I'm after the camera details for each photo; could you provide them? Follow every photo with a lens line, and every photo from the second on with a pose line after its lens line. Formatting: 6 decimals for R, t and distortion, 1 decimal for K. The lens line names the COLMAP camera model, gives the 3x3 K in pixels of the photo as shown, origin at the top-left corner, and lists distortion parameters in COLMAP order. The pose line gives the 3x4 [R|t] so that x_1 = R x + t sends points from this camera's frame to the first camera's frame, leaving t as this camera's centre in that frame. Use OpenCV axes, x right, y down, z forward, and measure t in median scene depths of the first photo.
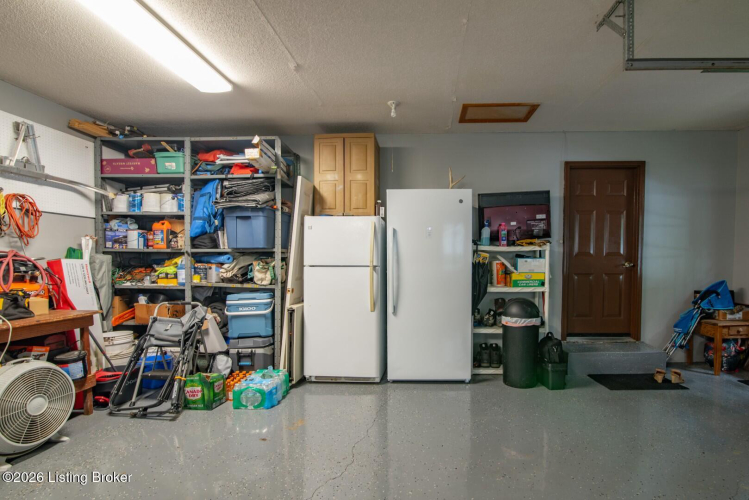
lens RADIAL K [[365.0, 0, 414.6], [0, 365.0, 274.9], [0, 0, 1]] dist [-0.000542, -0.000058]
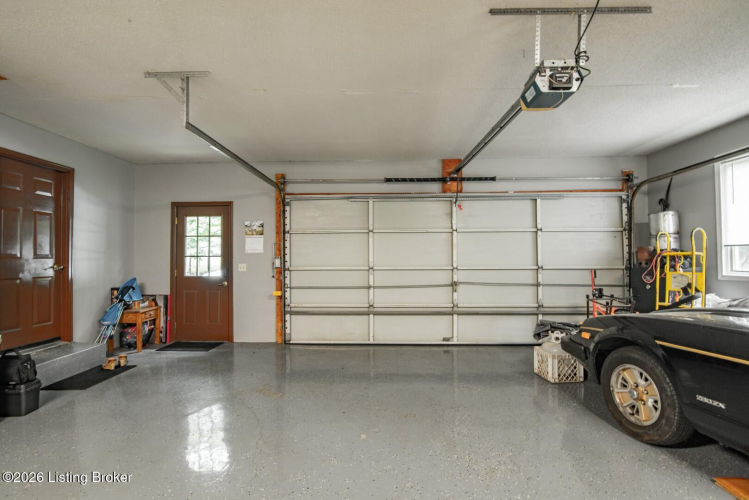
lens RADIAL K [[348.5, 0, 384.4], [0, 348.5, 259.4], [0, 0, 1]] dist [-0.018358, -0.000086]
pose [[0.014999, -0.004567, 0.999877, -0.349135], [0.054224, 0.998522, 0.003748, -0.005751], [-0.998416, 0.054162, 0.015224, 0.106874]]
